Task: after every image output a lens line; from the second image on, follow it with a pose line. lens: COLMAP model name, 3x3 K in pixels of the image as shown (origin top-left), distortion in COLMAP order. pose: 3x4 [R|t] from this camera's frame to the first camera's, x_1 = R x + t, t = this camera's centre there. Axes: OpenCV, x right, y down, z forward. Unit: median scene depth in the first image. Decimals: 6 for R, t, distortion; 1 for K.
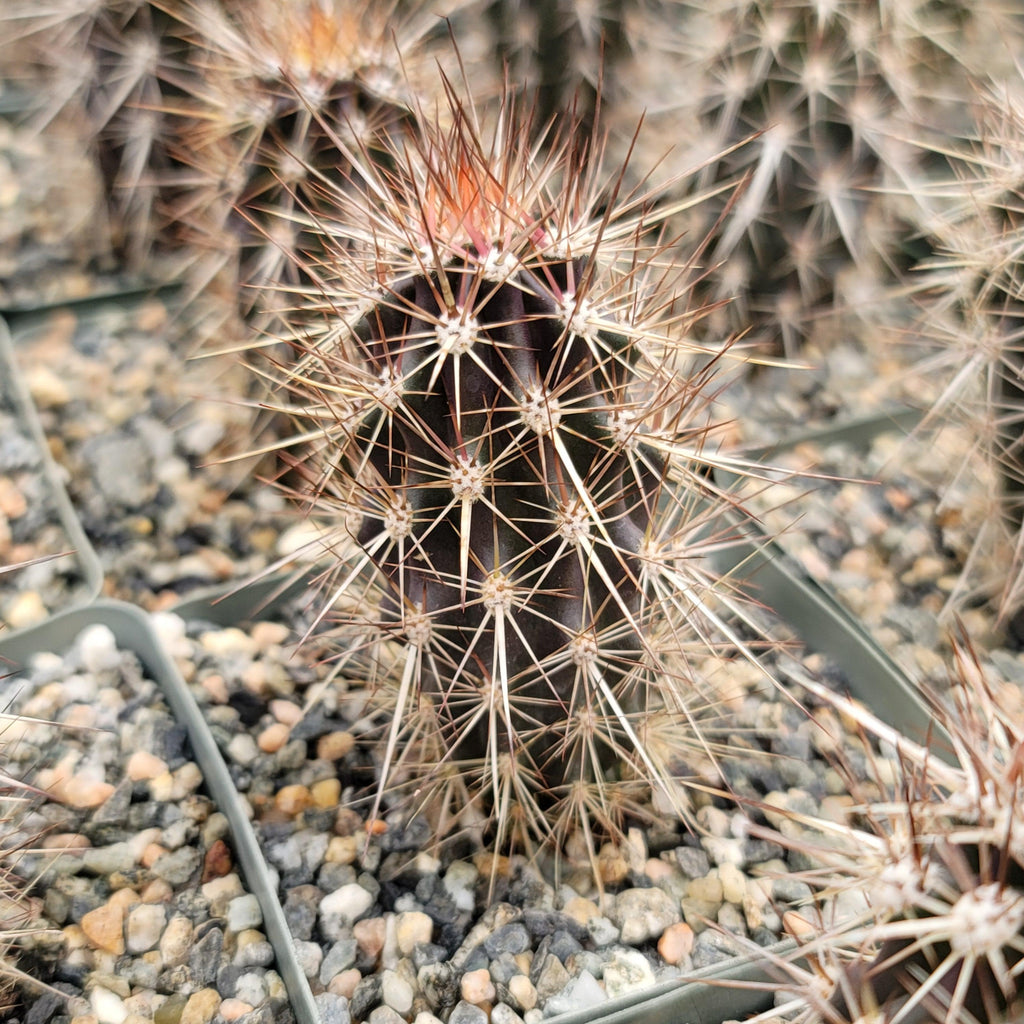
lens RADIAL K [[1862.0, 0, 512.0], [0, 1862.0, 512.0], [0, 0, 1]] dist [-0.029289, 0.008759]
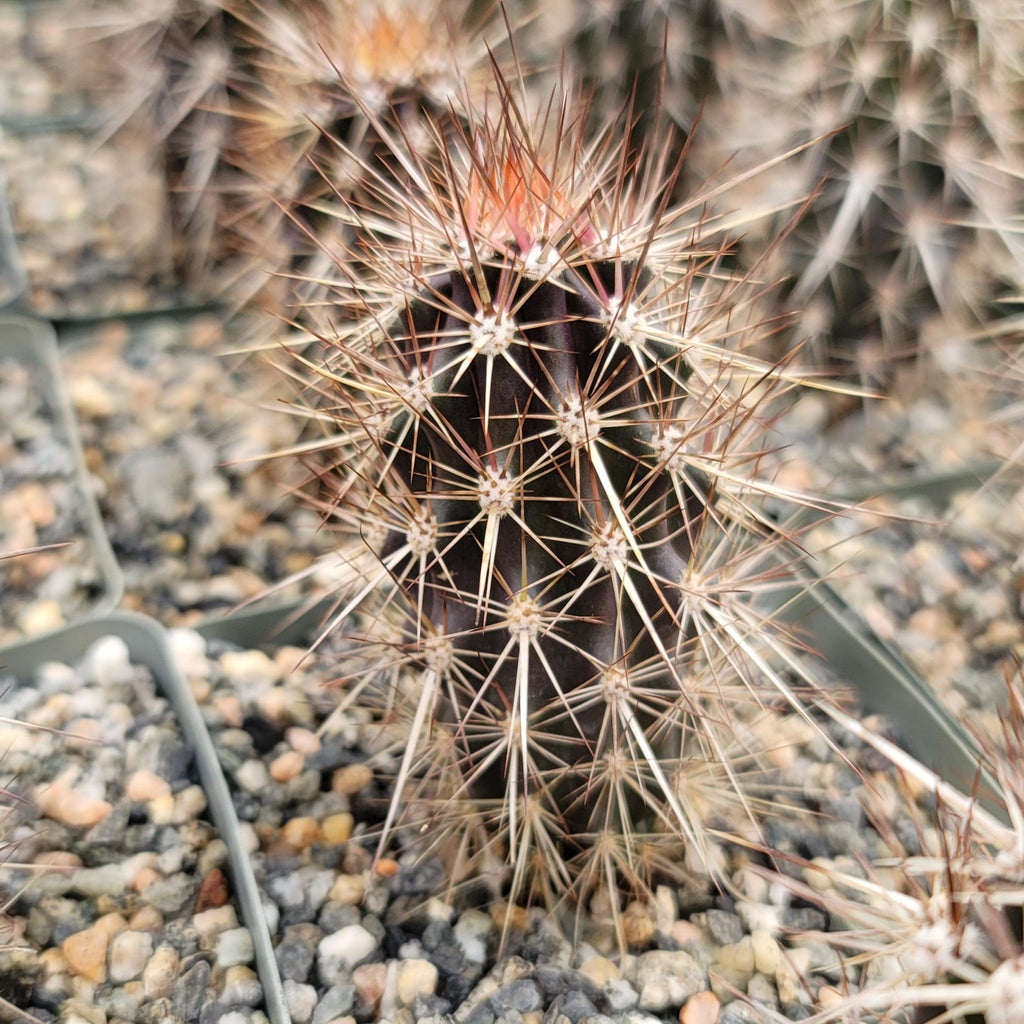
lens RADIAL K [[1865.9, 0, 497.6], [0, 1865.9, 516.5], [0, 0, 1]] dist [-0.045412, 0.002812]
pose [[0.996762, 0.053317, -0.060197, 0.030432], [-0.055772, 0.997647, -0.039866, 0.028866], [0.057930, 0.043095, 0.997390, 0.065725]]
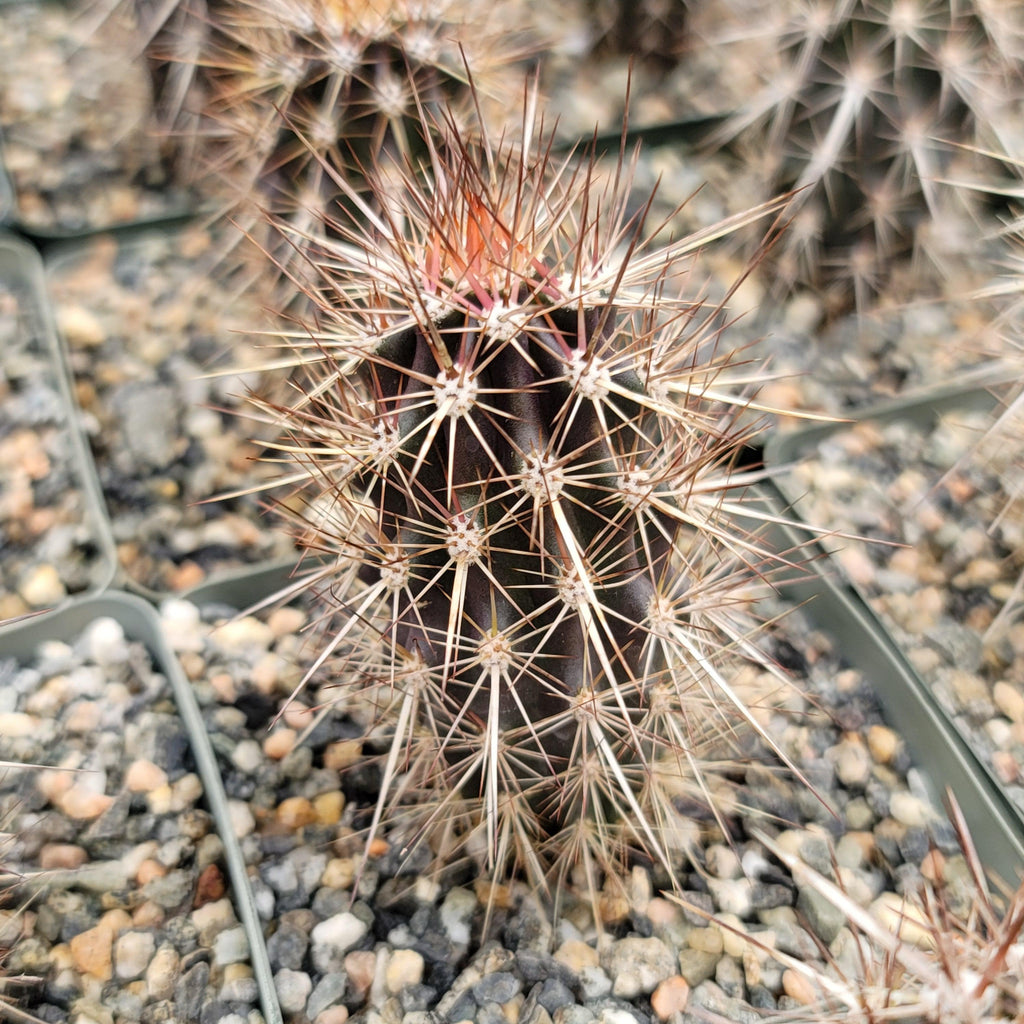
lens RADIAL K [[1865.9, 0, 497.6], [0, 1865.9, 516.5], [0, 0, 1]] dist [-0.045412, 0.002812]
pose [[0.996299, 0.047524, -0.071620, 0.055137], [-0.037706, 0.990440, 0.132689, -0.142734], [0.077241, -0.129497, 0.988567, 0.057650]]
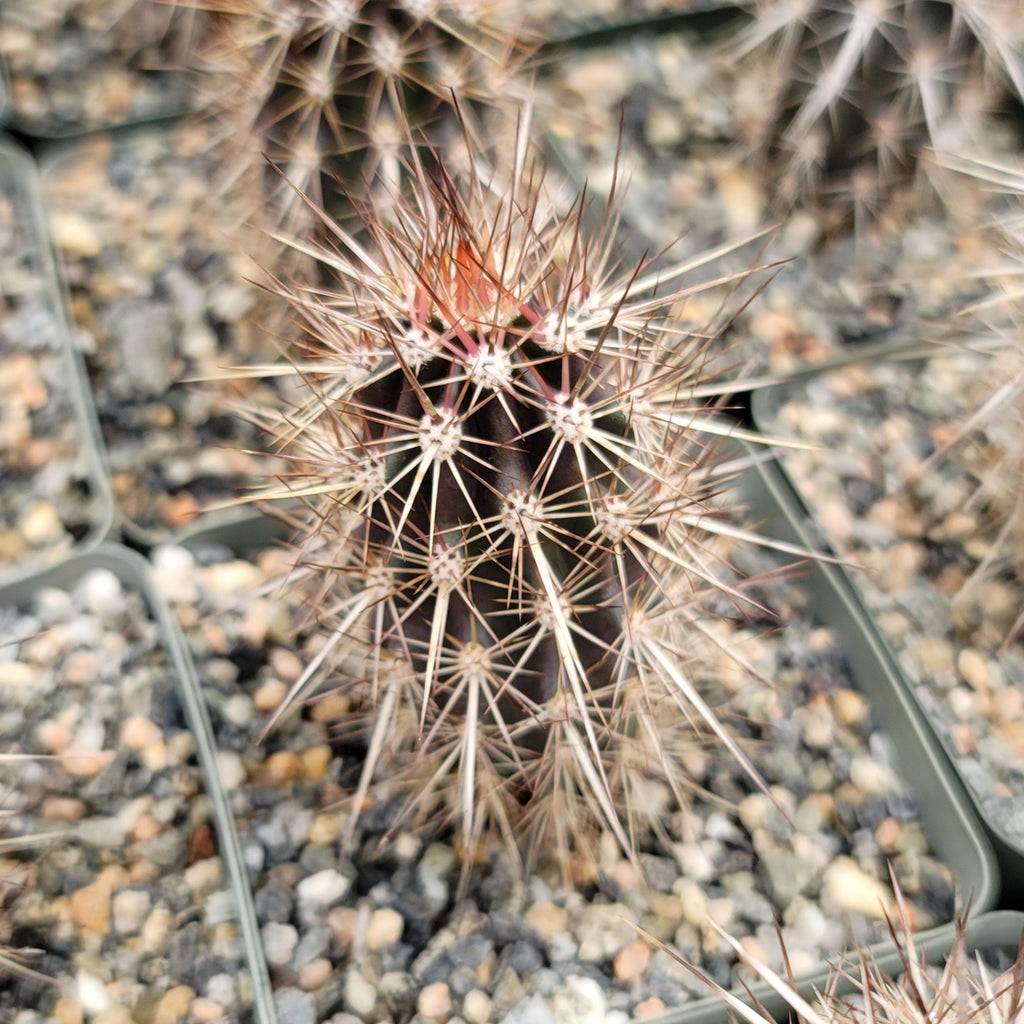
lens RADIAL K [[1882.8, 0, 509.3], [0, 1882.8, 543.5], [0, 0, 1]] dist [-0.037407, -0.172747]
pose [[0.994554, 0.086624, -0.057946, 0.059907], [-0.065319, 0.951354, 0.301095, -0.301917], [0.081209, -0.295671, 0.951832, 0.054715]]
